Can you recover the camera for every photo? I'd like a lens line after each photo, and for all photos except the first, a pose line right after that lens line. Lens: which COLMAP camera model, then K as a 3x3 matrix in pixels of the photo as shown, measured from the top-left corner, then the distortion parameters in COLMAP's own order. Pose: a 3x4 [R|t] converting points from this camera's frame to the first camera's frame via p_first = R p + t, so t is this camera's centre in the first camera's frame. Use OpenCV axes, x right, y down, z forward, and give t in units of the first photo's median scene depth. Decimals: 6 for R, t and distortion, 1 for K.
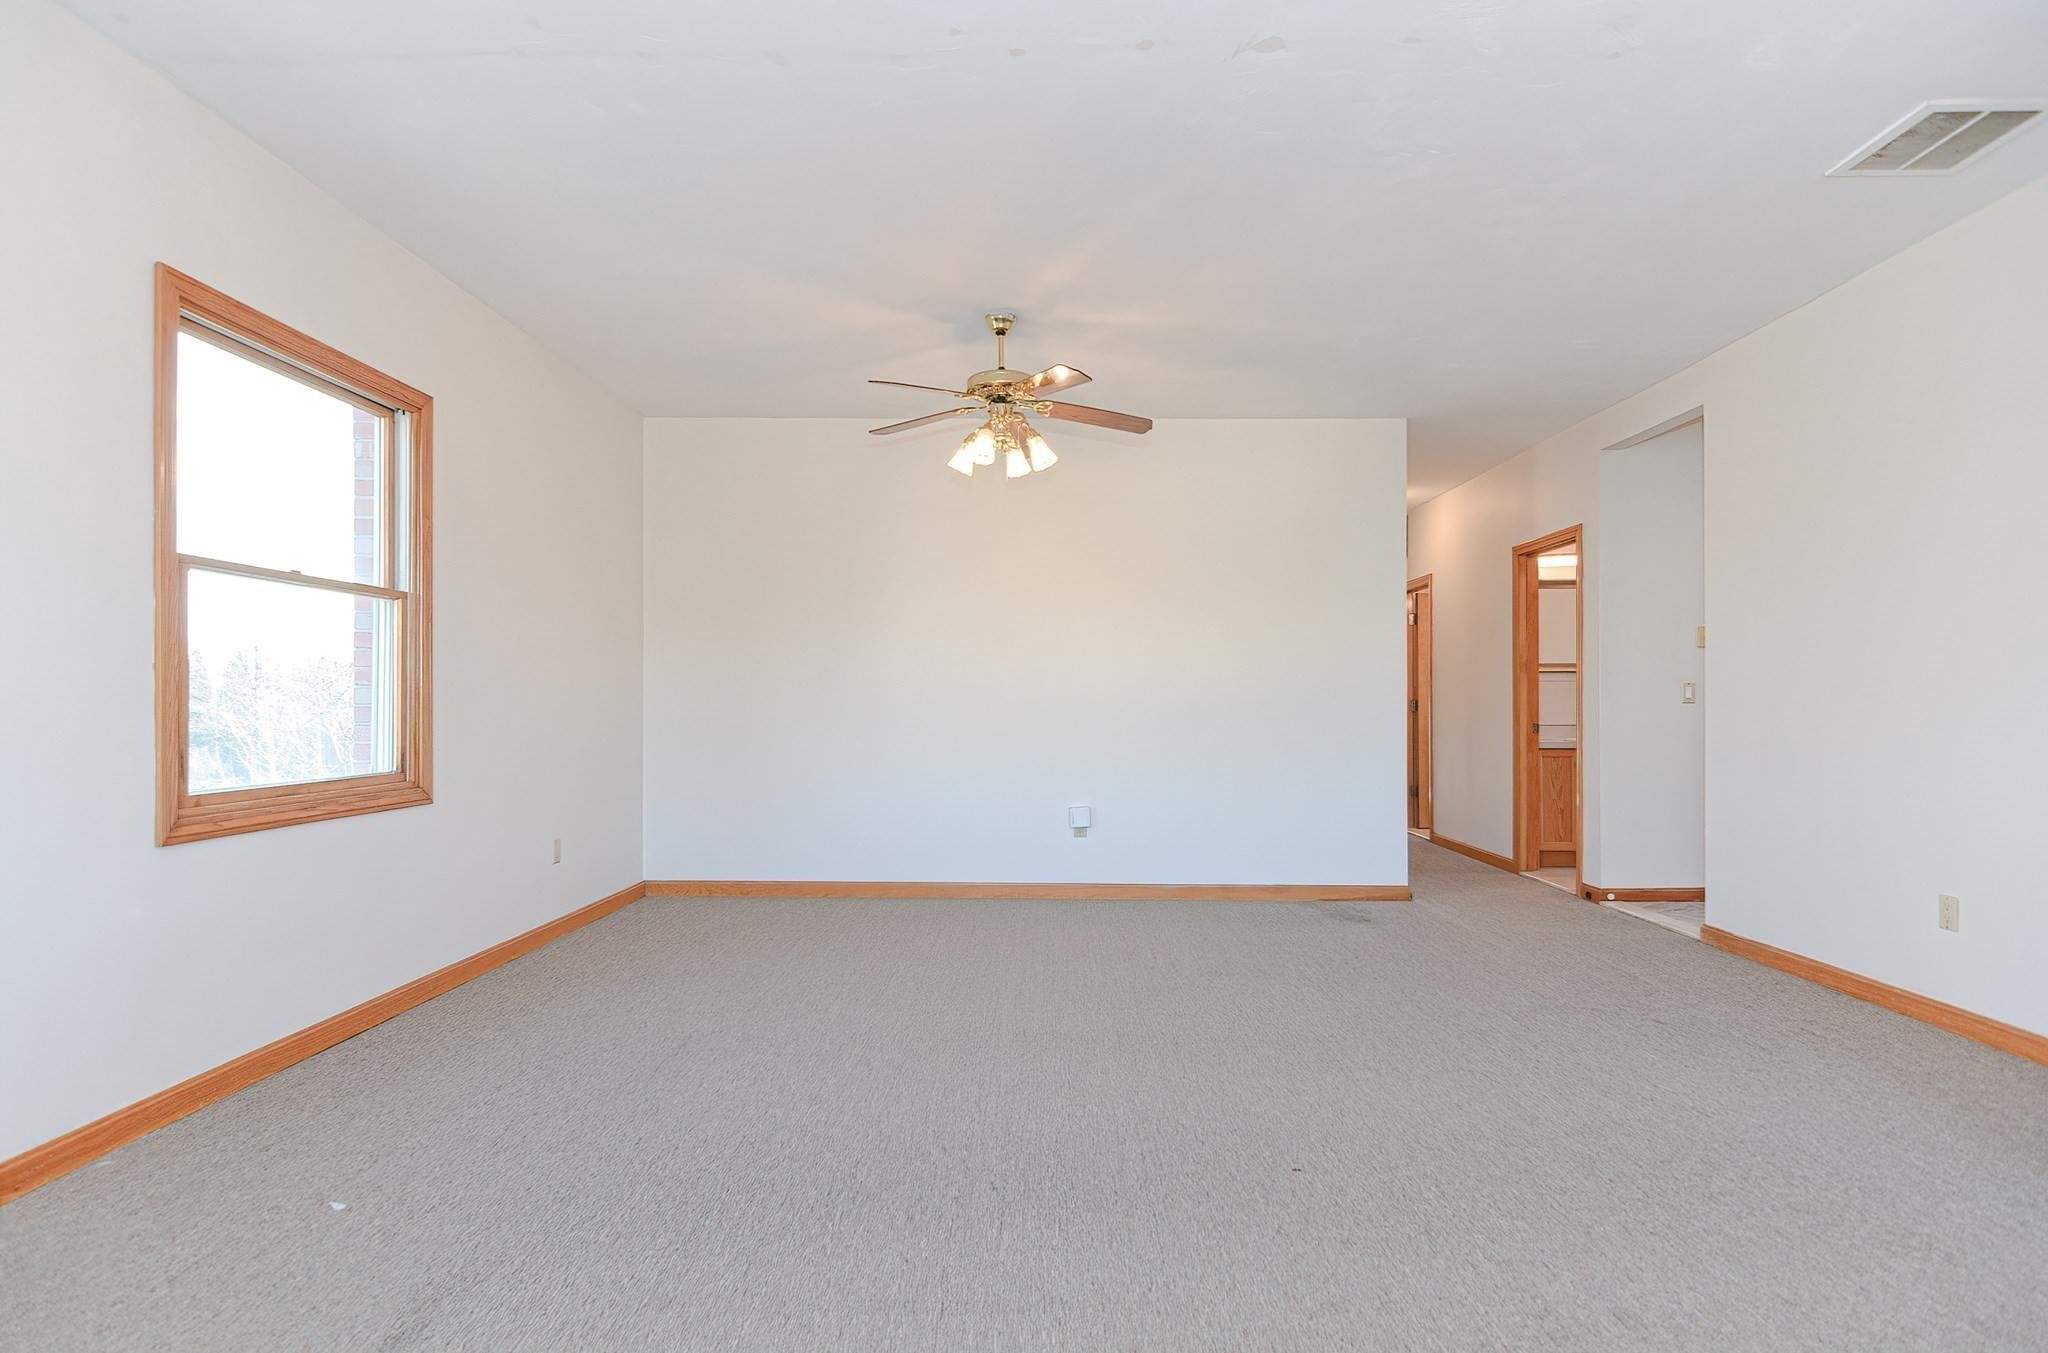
lens RADIAL K [[1033.1, 0, 1023.0], [0, 1033.1, 706.9], [0, 0, 1]] dist [-0.003853, -0.001596]
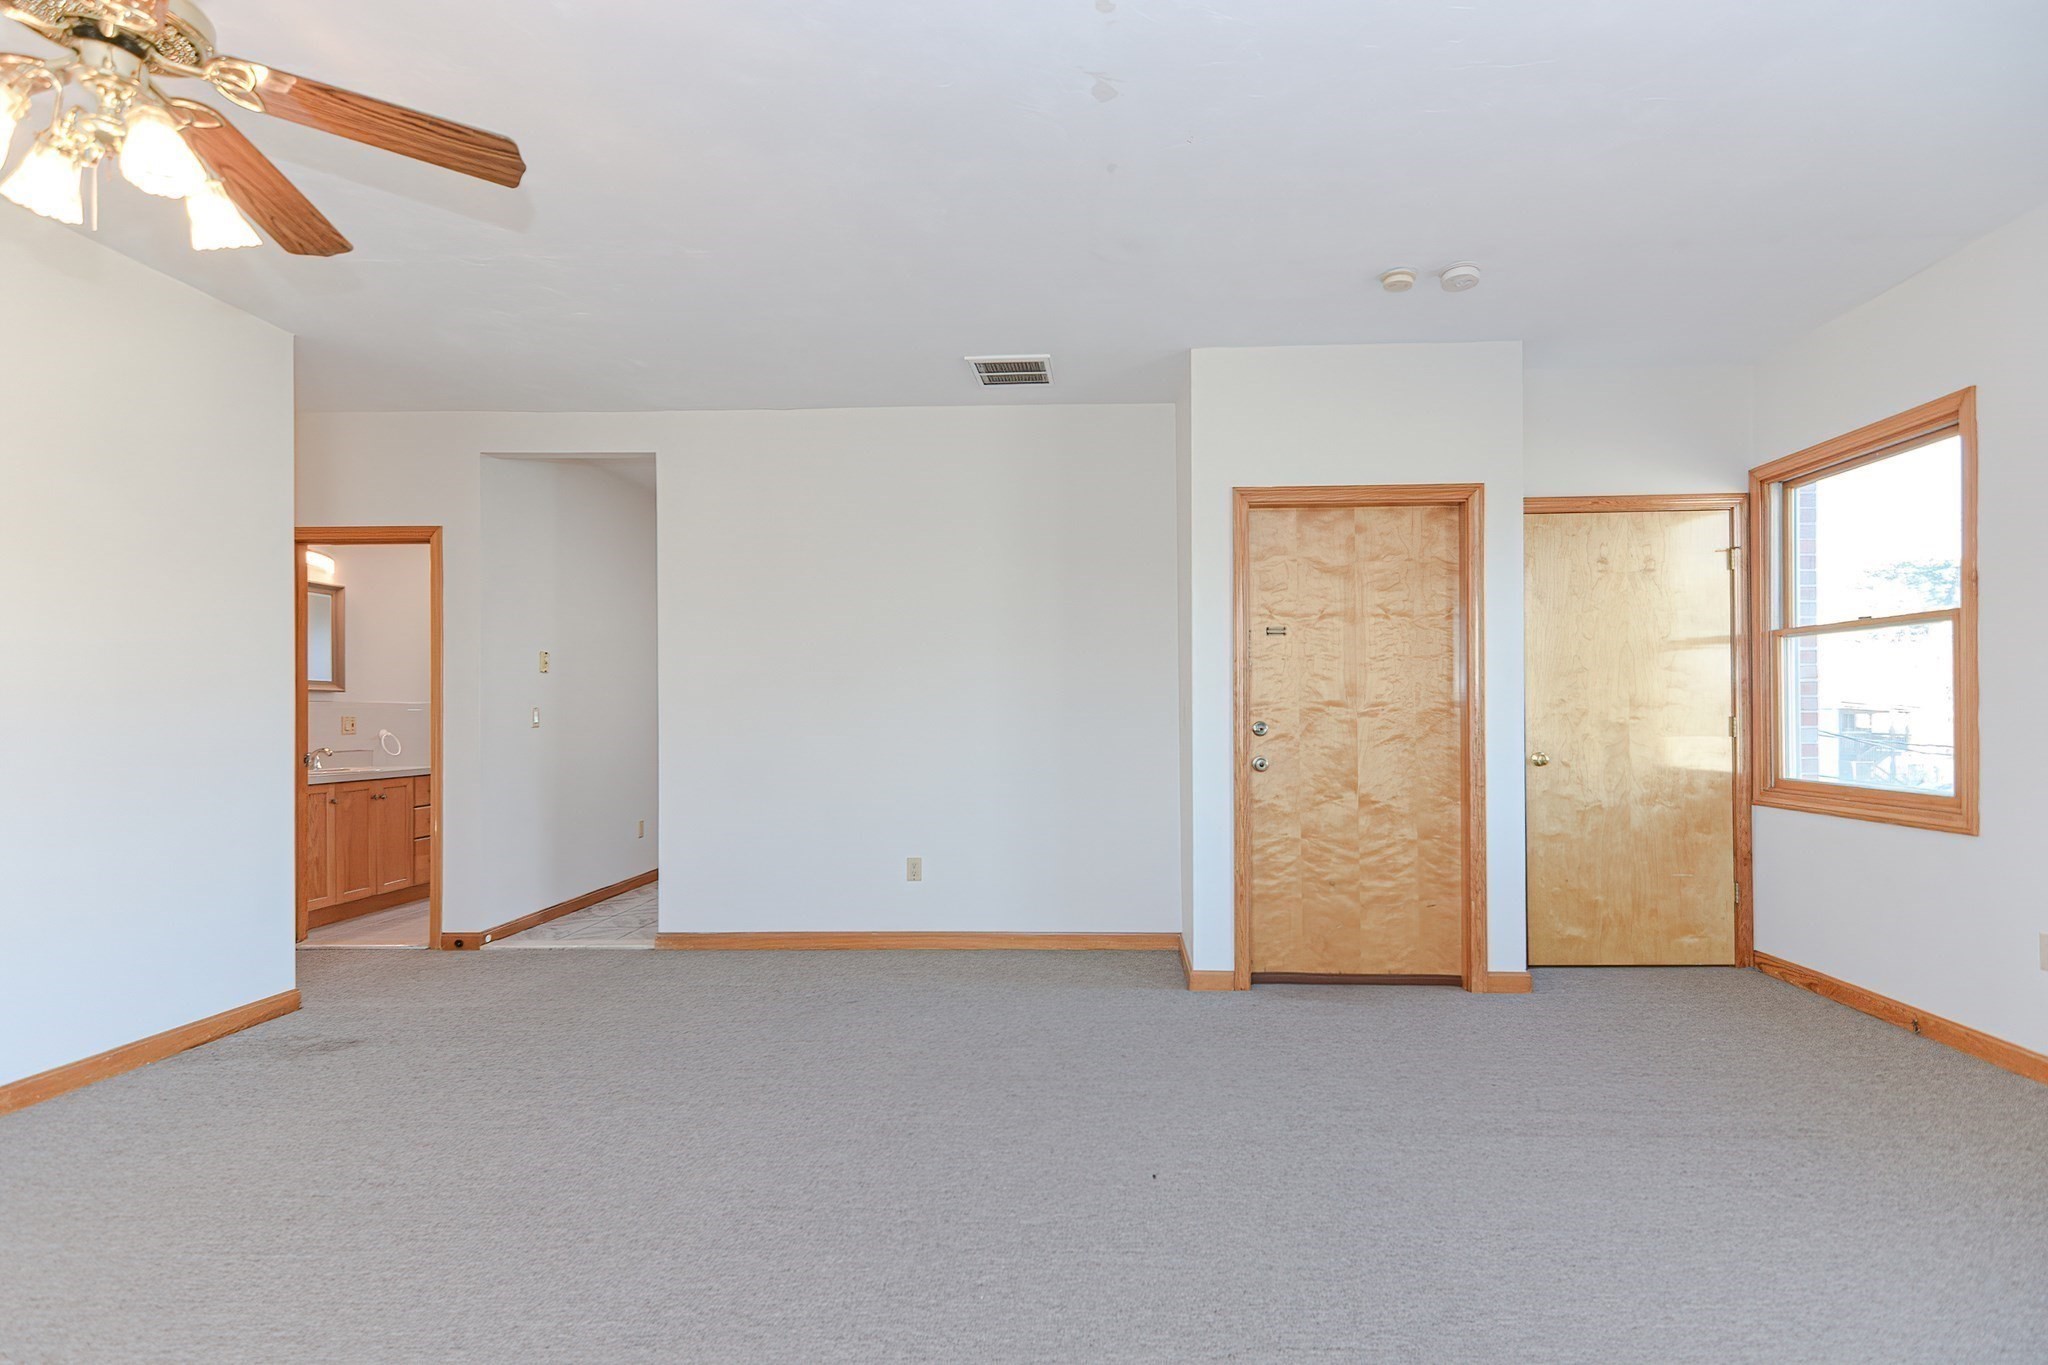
lens RADIAL K [[1031.0, 0, 1084.5], [0, 1031.0, 700.6], [0, 0, 1]] dist [0.017121, -0.000494]
pose [[0.014993, 0.011509, 0.999821, -0.342195], [0.007862, 0.999901, -0.011627, -0.013549], [-0.999857, 0.008035, 0.014901, 0.435736]]
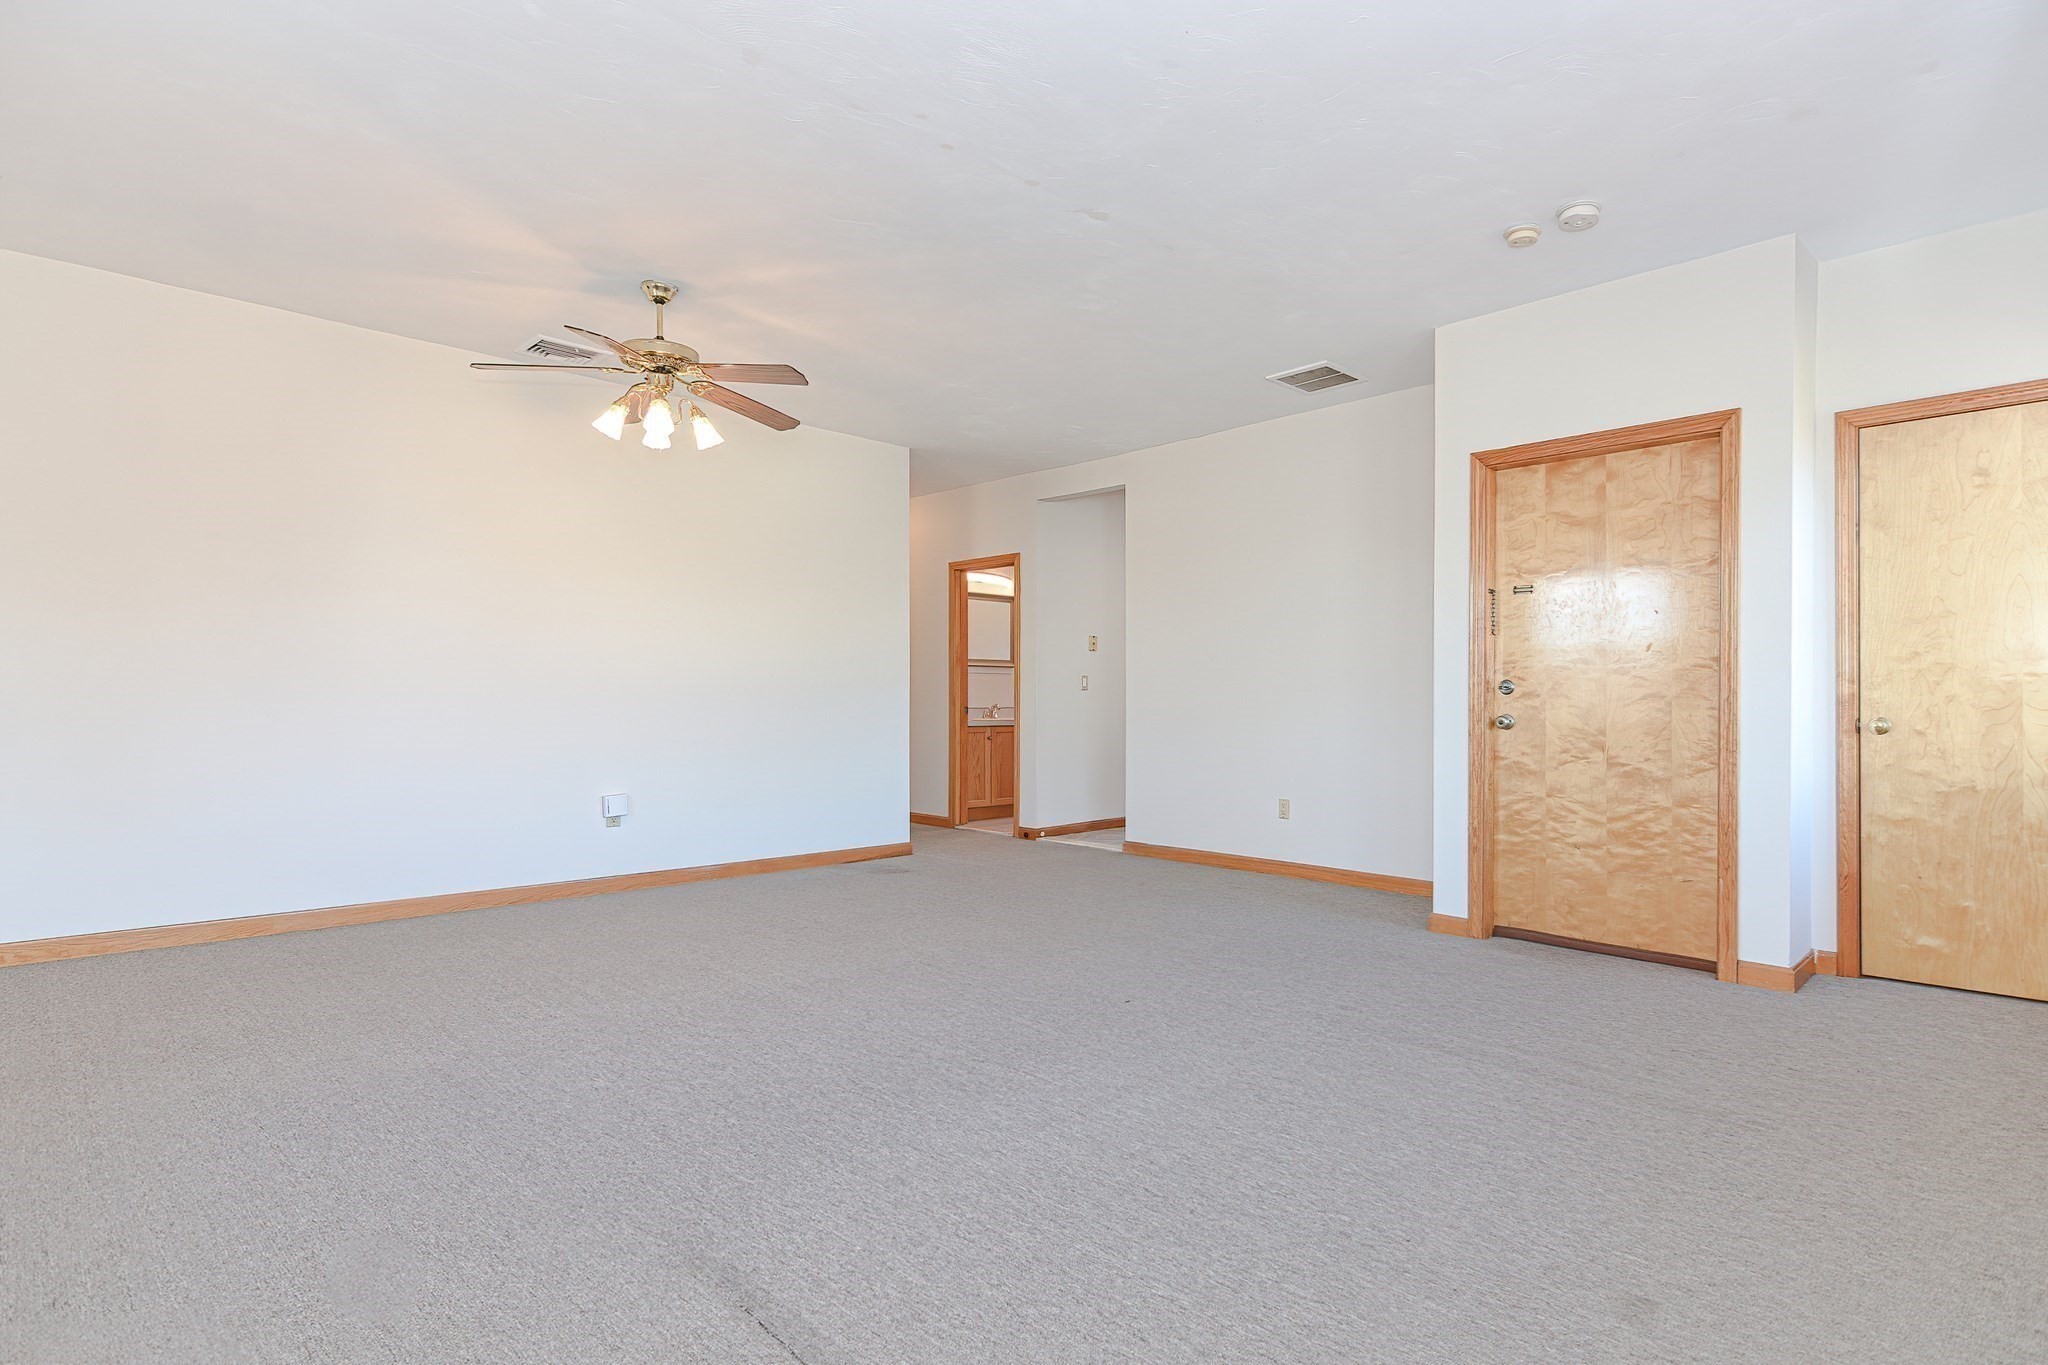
lens RADIAL K [[1037.3, 0, 1142.2], [0, 1037.3, 695.4], [0, 0, 1]] dist [0.016091, -0.001874]
pose [[0.664786, 0.004953, 0.747018, -0.341028], [-0.001455, 0.999985, -0.005336, 0.010309], [-0.747033, 0.002460, 0.664783, 0.006011]]
